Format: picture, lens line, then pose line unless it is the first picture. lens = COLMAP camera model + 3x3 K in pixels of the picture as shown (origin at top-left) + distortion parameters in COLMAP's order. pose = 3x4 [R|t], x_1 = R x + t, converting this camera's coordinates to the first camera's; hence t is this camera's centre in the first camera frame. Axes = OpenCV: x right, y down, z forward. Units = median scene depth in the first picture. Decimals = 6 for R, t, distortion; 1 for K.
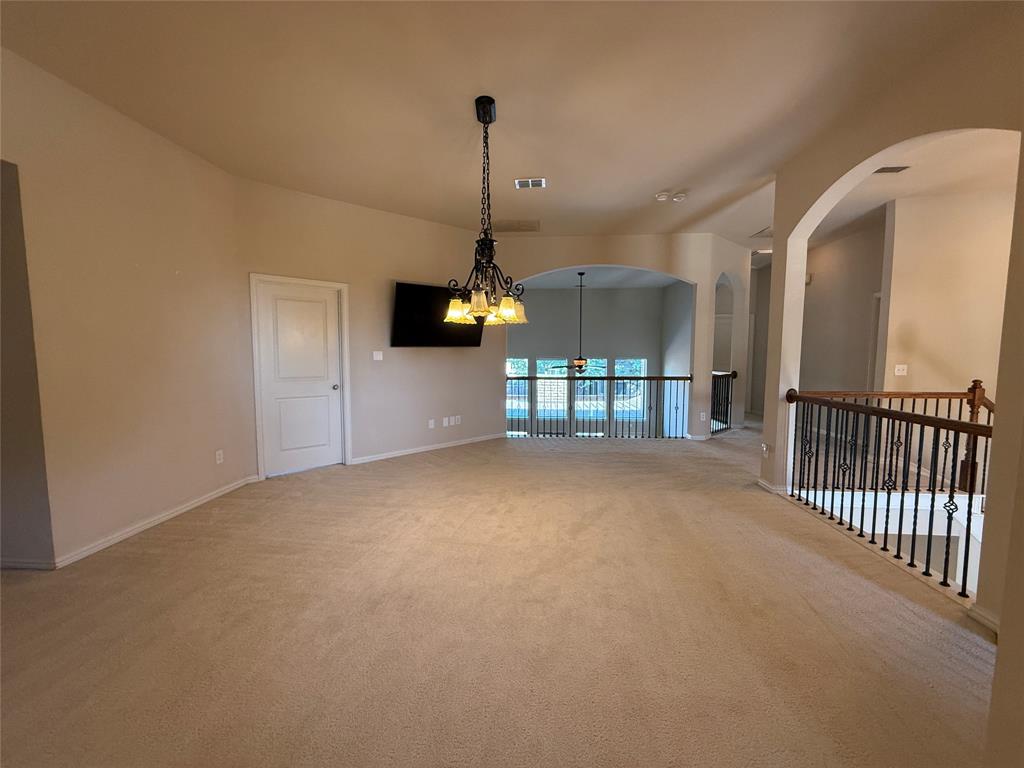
lens RADIAL K [[410.8, 0, 510.3], [0, 410.8, 381.5], [0, 0, 1]] dist [0.004841, 0.000698]
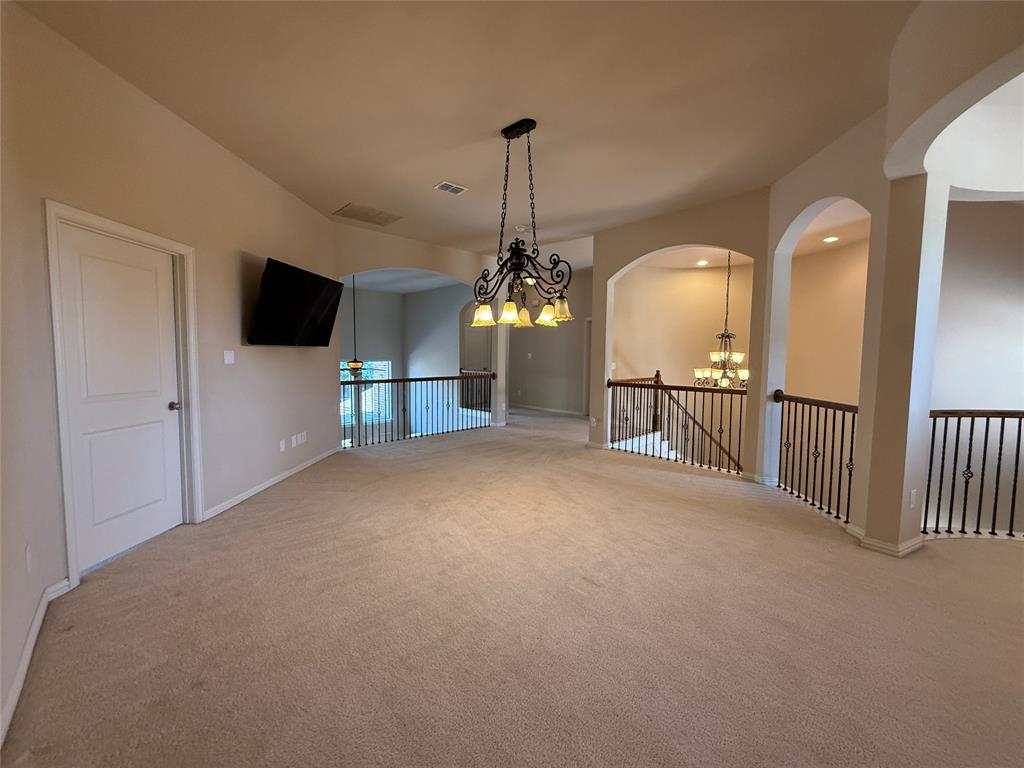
lens RADIAL K [[410.8, 0, 509.8], [0, 410.8, 384.6], [0, 0, 1]] dist [0.004841, 0.000698]
pose [[0.673484, -0.045792, 0.737782, -0.587194], [0.046391, 0.998730, 0.019641, -0.008523], [-0.737745, 0.020998, 0.674753, 0.200188]]
